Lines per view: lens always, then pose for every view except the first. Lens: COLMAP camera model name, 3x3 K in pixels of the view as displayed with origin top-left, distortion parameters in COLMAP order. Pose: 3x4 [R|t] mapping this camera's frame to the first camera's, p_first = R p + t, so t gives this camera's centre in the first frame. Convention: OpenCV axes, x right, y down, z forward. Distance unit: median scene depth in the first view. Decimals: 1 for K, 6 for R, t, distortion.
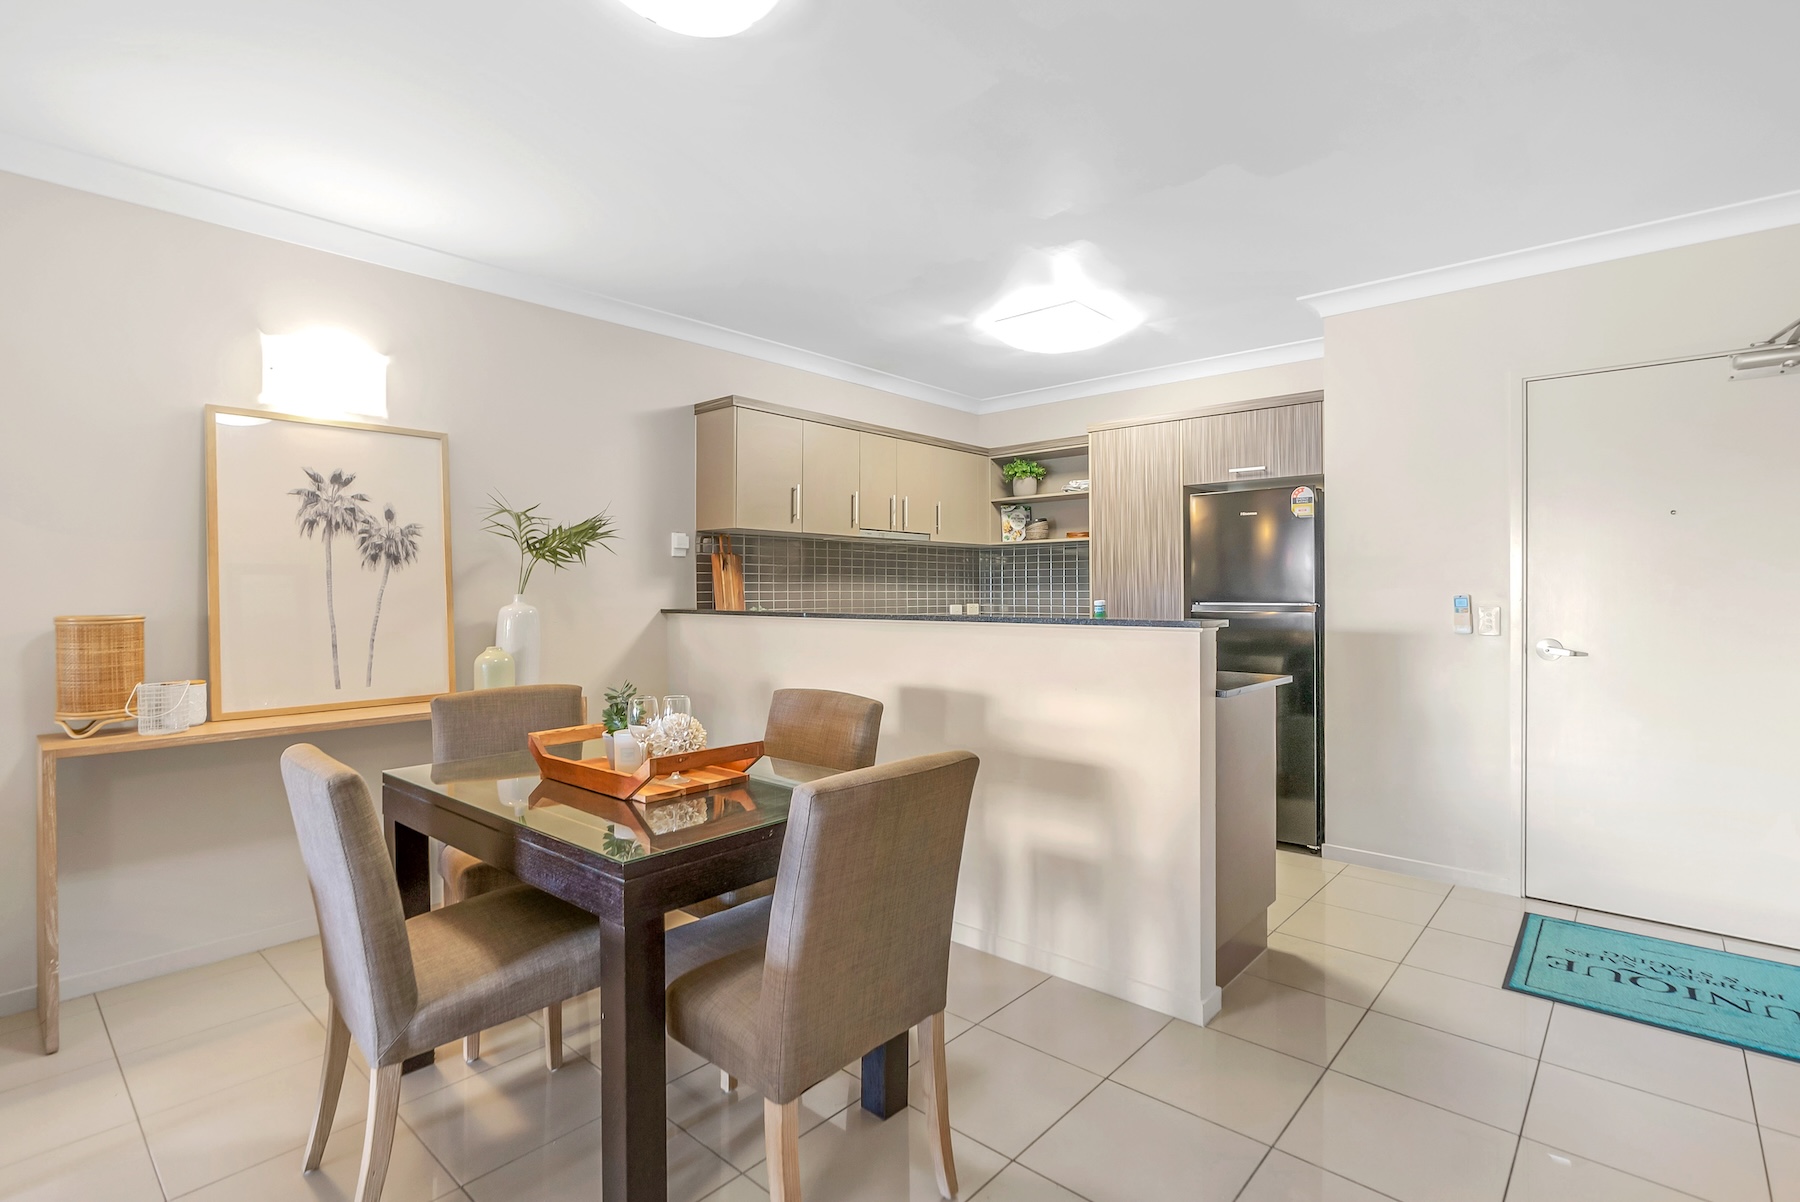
lens RADIAL K [[851.0, 0, 900.0], [0, 851.0, 601.0], [0, 0, 1]] dist [-0.000938, -0.000269]
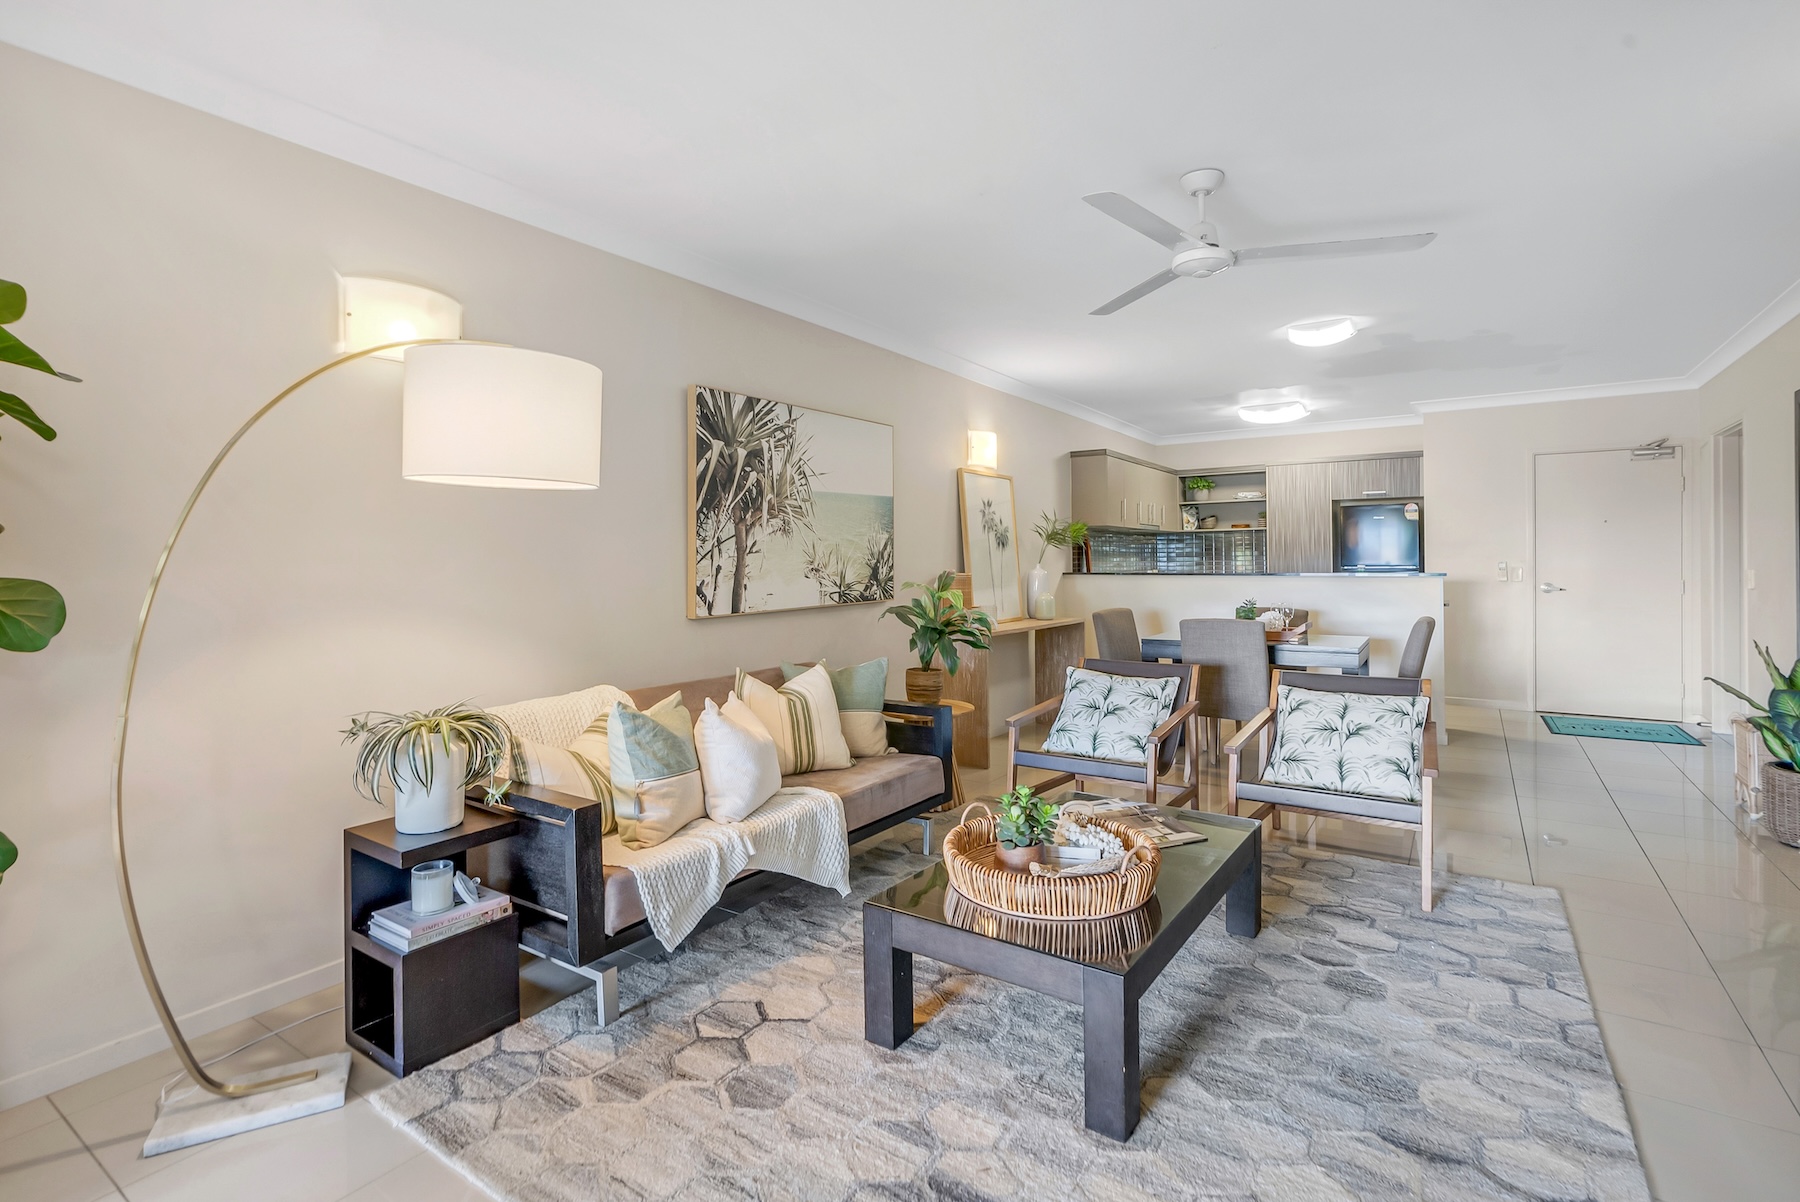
lens RADIAL K [[844.6, 0, 899.2], [0, 844.6, 572.2], [0, 0, 1]] dist [0.000232, 0.000286]
pose [[0.991004, -0.008326, 0.133571, -0.871405], [0.008928, 0.999953, -0.003907, 0.012584], [-0.133532, 0.005064, 0.991032, -0.663922]]
